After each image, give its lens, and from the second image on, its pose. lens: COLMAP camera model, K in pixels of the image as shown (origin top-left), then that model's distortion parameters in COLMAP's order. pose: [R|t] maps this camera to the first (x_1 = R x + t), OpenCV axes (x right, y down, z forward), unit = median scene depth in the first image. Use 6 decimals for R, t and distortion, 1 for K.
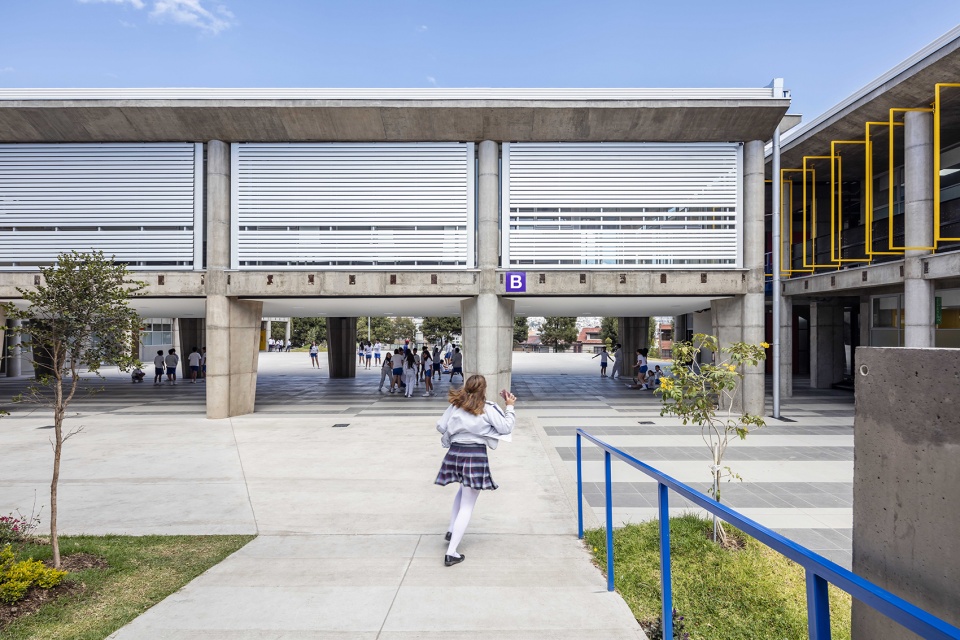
lens RADIAL K [[319.1, 0, 480.0], [0, 319.1, 320.0], [0, 0, 1]] dist [0.000134, -0.000017]
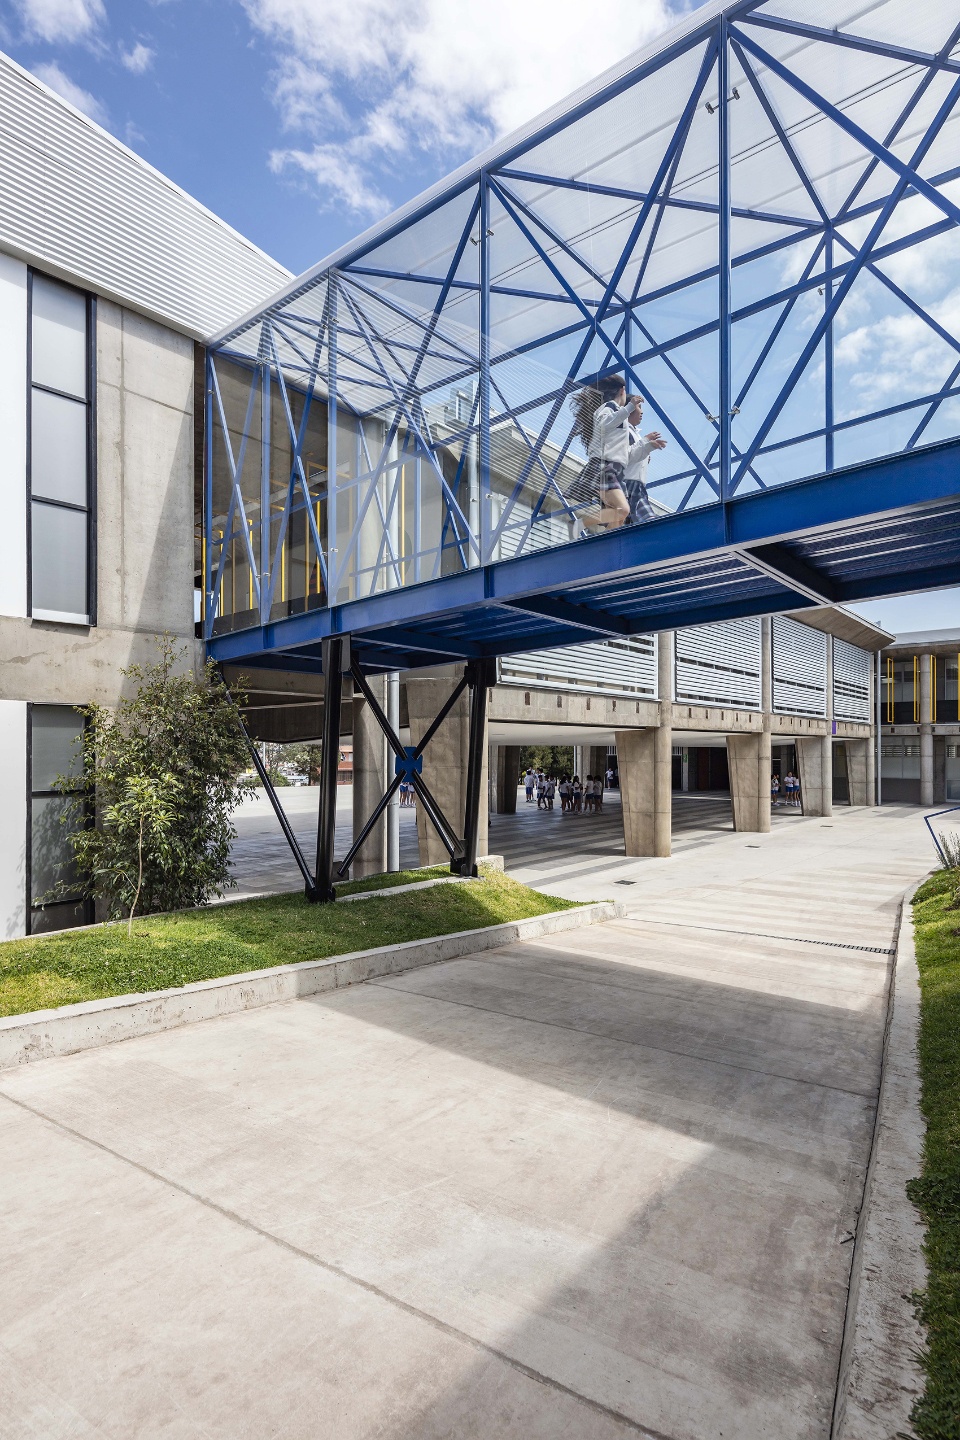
lens RADIAL K [[777.3, 0, 480.3], [0, 777.3, 755.9], [0, 0, 1]] dist [-0.000173, -0.000005]
pose [[0.627036, -0.002947, 0.778985, -2.096445], [0.009909, 0.999942, -0.004194, 0.008094], [-0.778927, 0.010349, 0.627029, -0.006401]]
